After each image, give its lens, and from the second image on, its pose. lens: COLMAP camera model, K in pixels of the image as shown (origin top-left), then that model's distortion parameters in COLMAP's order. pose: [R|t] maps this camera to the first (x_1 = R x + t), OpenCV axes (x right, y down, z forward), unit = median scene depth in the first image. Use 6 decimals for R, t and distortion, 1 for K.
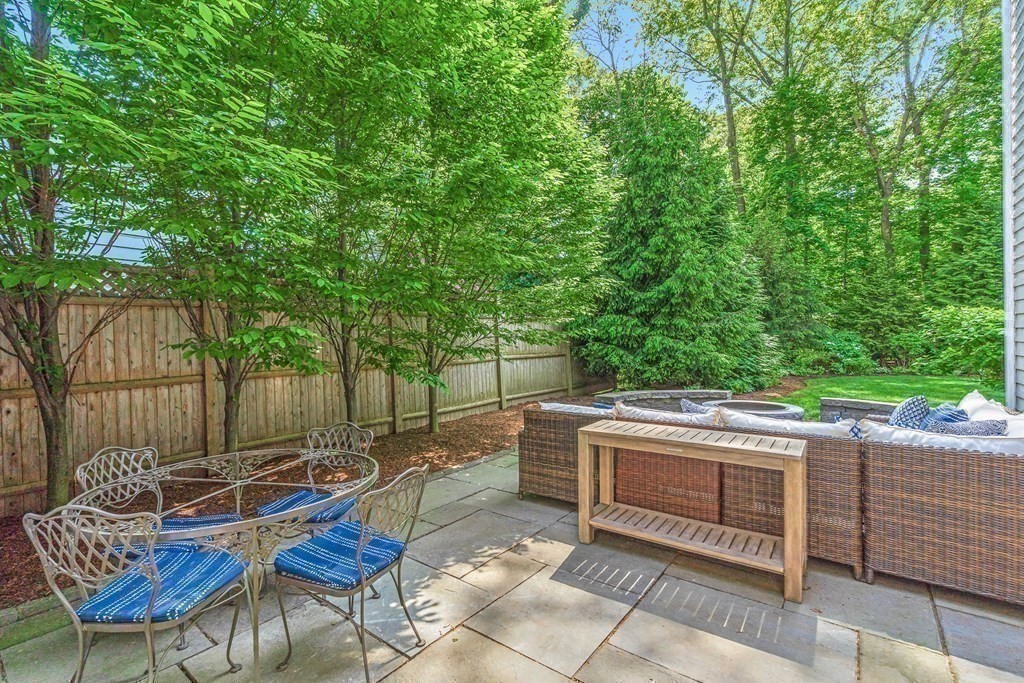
lens RADIAL K [[448.0, 0, 512.0], [0, 448.0, 341.5], [0, 0, 1]] dist [0.002181, 0.000375]
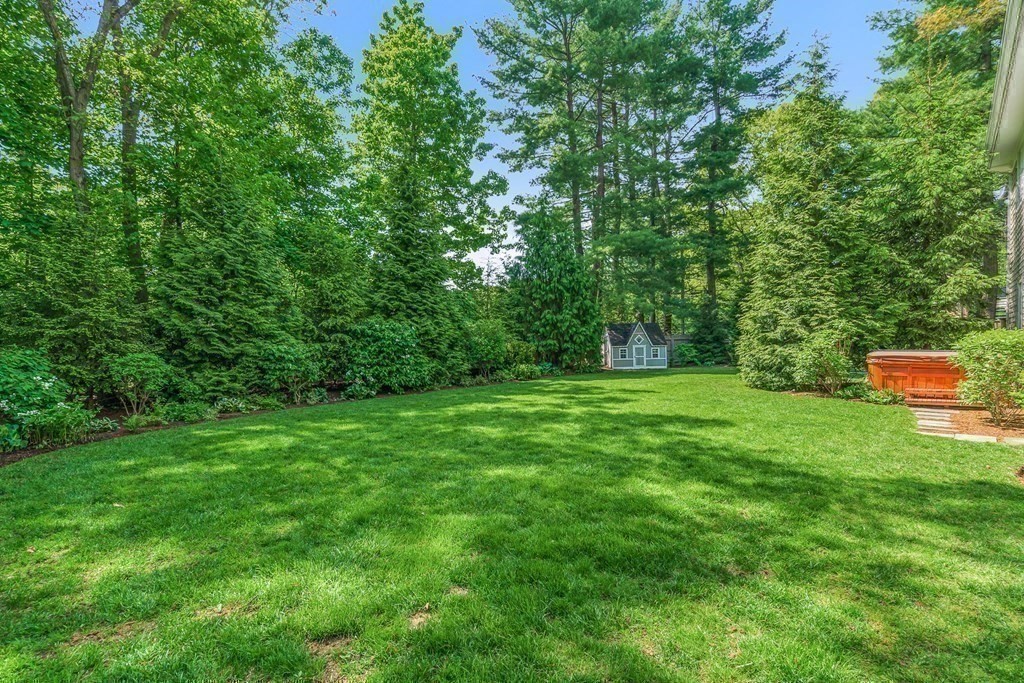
lens RADIAL K [[472.9, 0, 509.8], [0, 472.9, 361.5], [0, 0, 1]] dist [-0.002238, -0.000132]
pose [[0.094668, -0.020463, 0.995299, 0.329771], [0.019395, 0.999637, 0.018707, -0.010277], [-0.995320, 0.017532, 0.095031, 0.480987]]
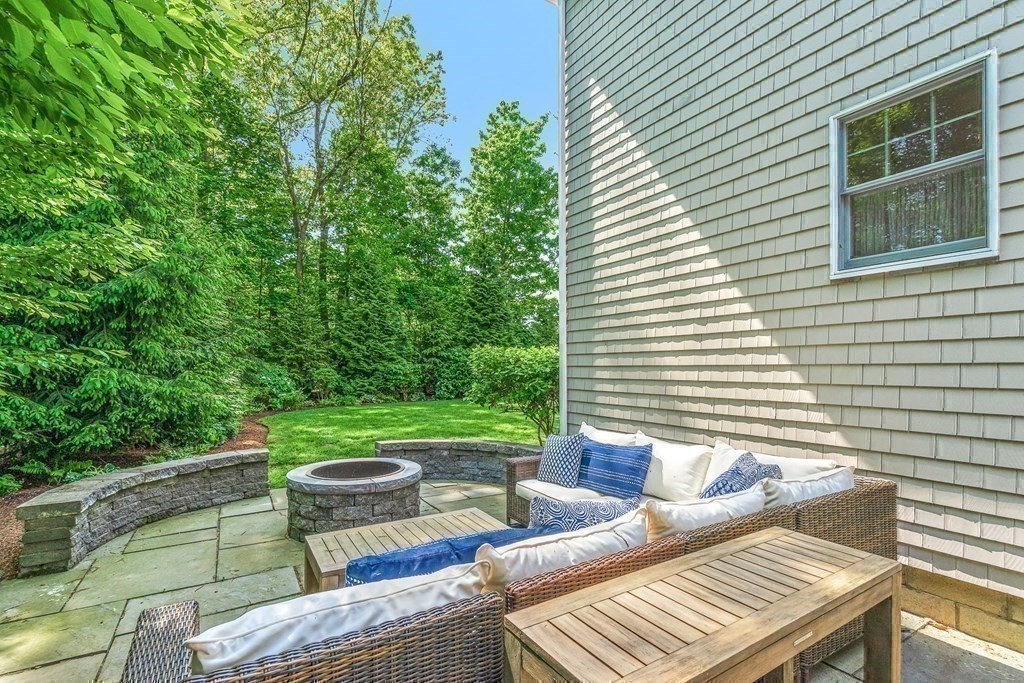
lens RADIAL K [[472.9, 0, 509.8], [0, 472.9, 361.5], [0, 0, 1]] dist [-0.002238, -0.000132]
pose [[0.363261, 0.026925, 0.931298, -0.028536], [-0.000258, 0.999585, -0.028798, -0.001896], [-0.931688, 0.010221, 0.363117, 0.169023]]
